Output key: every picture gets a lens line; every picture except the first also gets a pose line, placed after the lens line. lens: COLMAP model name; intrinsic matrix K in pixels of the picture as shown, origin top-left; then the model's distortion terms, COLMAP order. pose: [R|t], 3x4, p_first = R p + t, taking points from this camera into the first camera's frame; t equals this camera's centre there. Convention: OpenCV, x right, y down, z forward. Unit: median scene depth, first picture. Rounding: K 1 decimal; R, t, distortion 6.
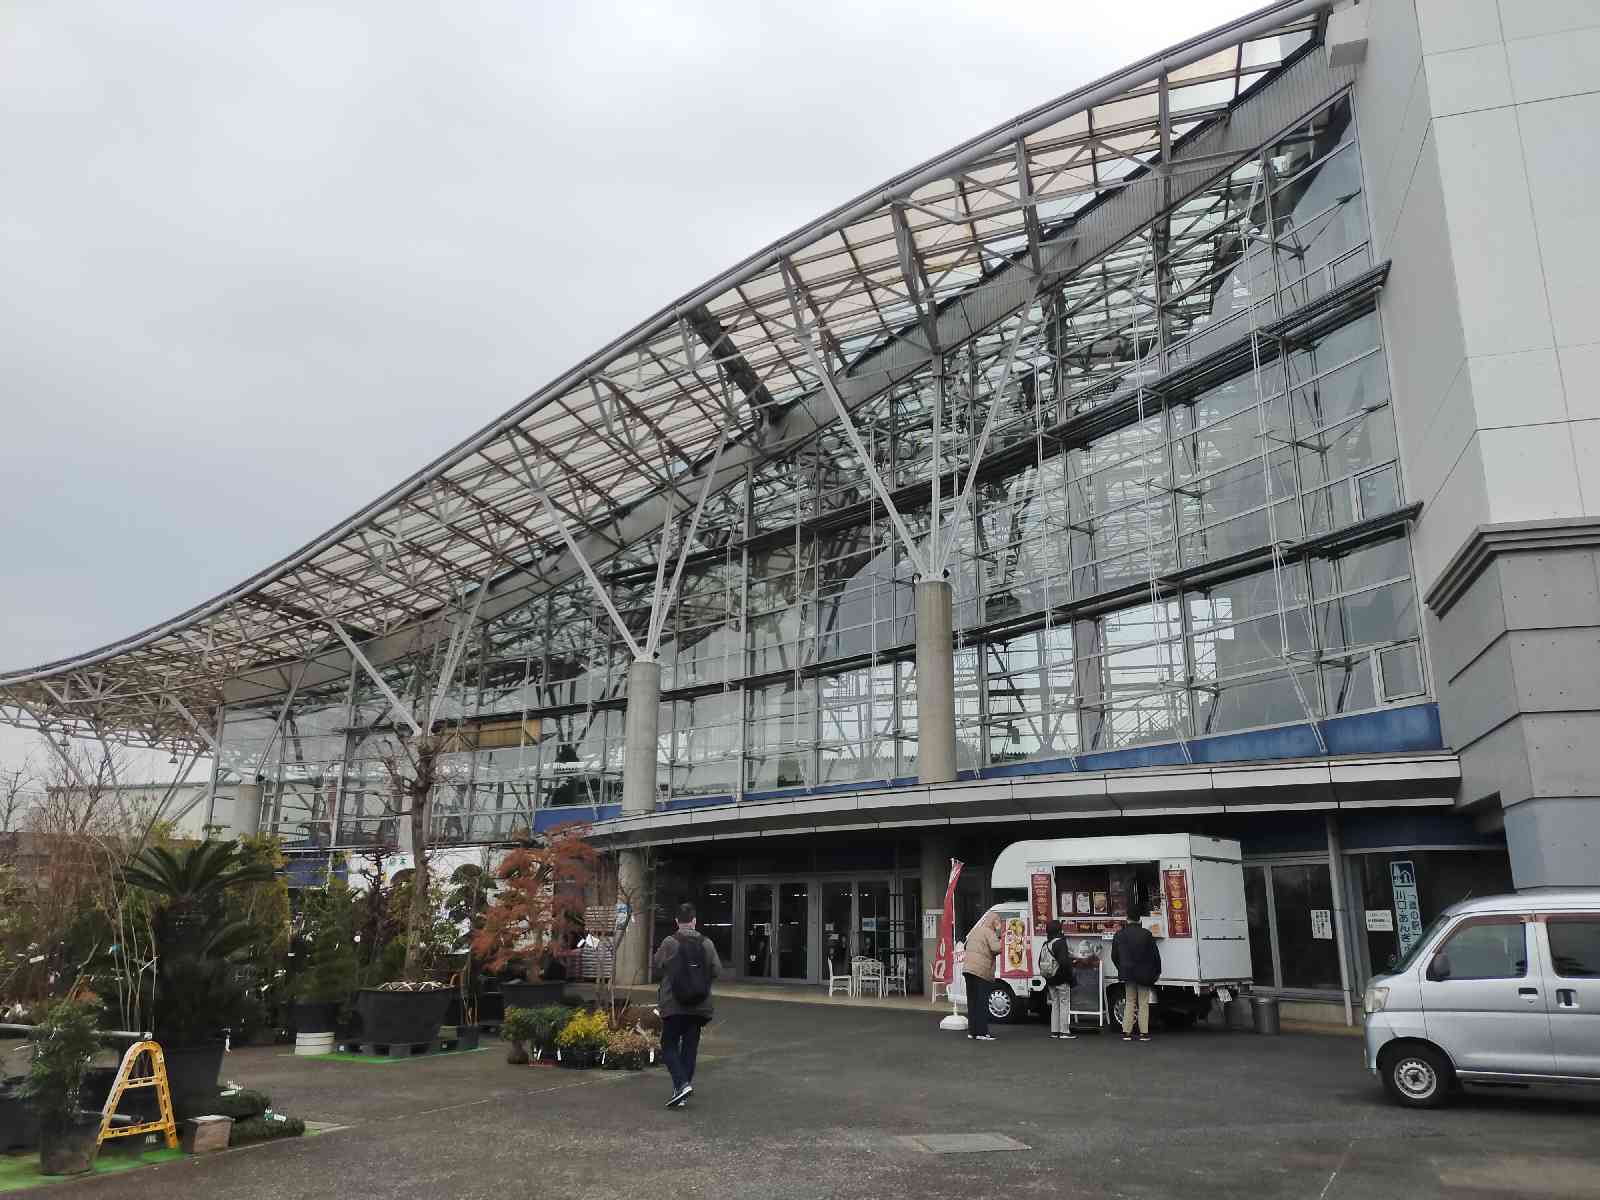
lens RADIAL K [[1212.3, 0, 818.0], [0, 1212.3, 603.7], [0, 0, 1]] dist [0.067751, -0.002630]
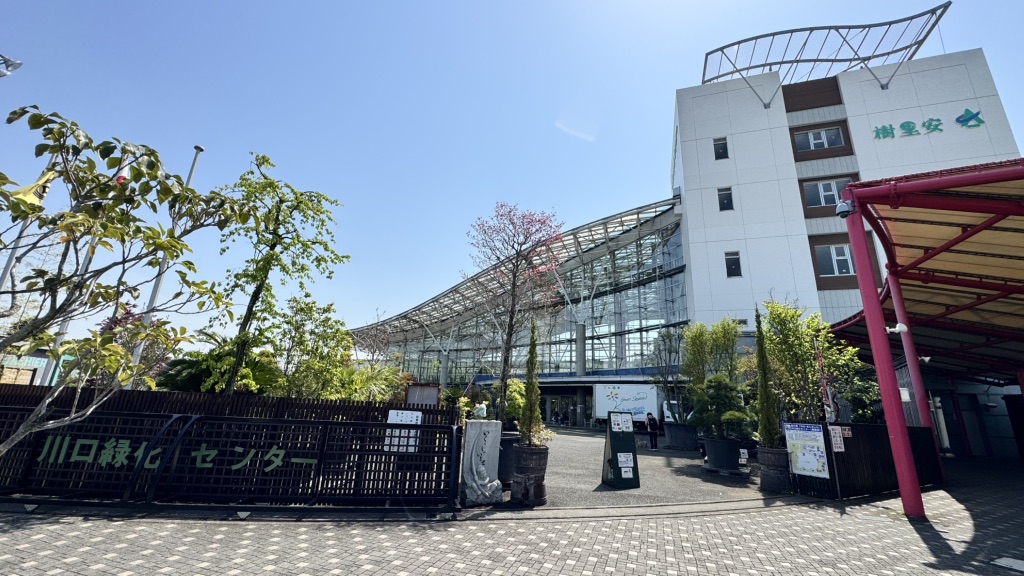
lens RADIAL K [[406.6, 0, 512.0], [0, 406.6, 288.0], [0, 0, 1]] dist [-0.001910, 0.000162]
pose [[0.997949, 0.028728, -0.057213, -0.058348], [-0.030685, 0.998964, -0.033617, -0.082855], [0.056188, 0.035303, 0.997796, -0.355866]]
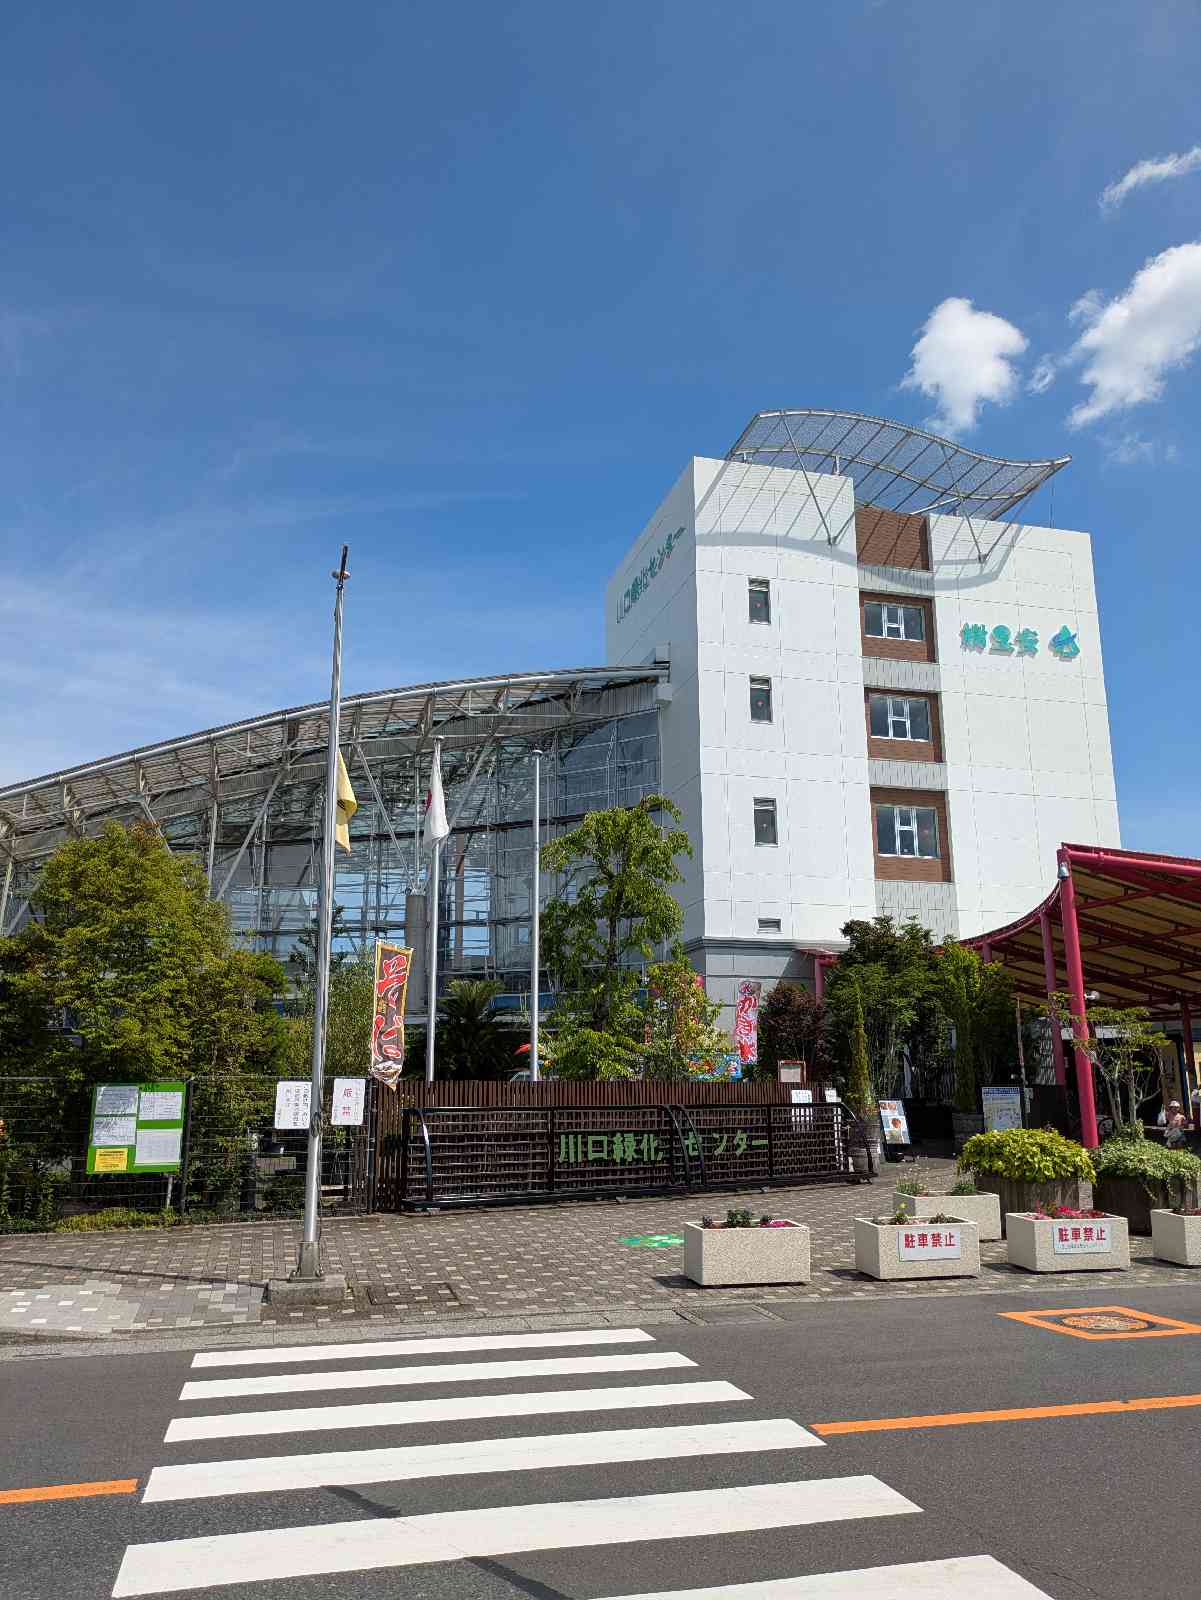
lens RADIAL K [[1180.6, 0, 600.5], [0, 1180.6, 818.8], [0, 0, 1]] dist [0.038121, 0.001564]
pose [[0.857215, 0.112667, 0.502482, -0.544965], [-0.126279, 0.991970, -0.006994, -0.145538], [-0.499235, -0.057458, 0.864560, -0.613983]]
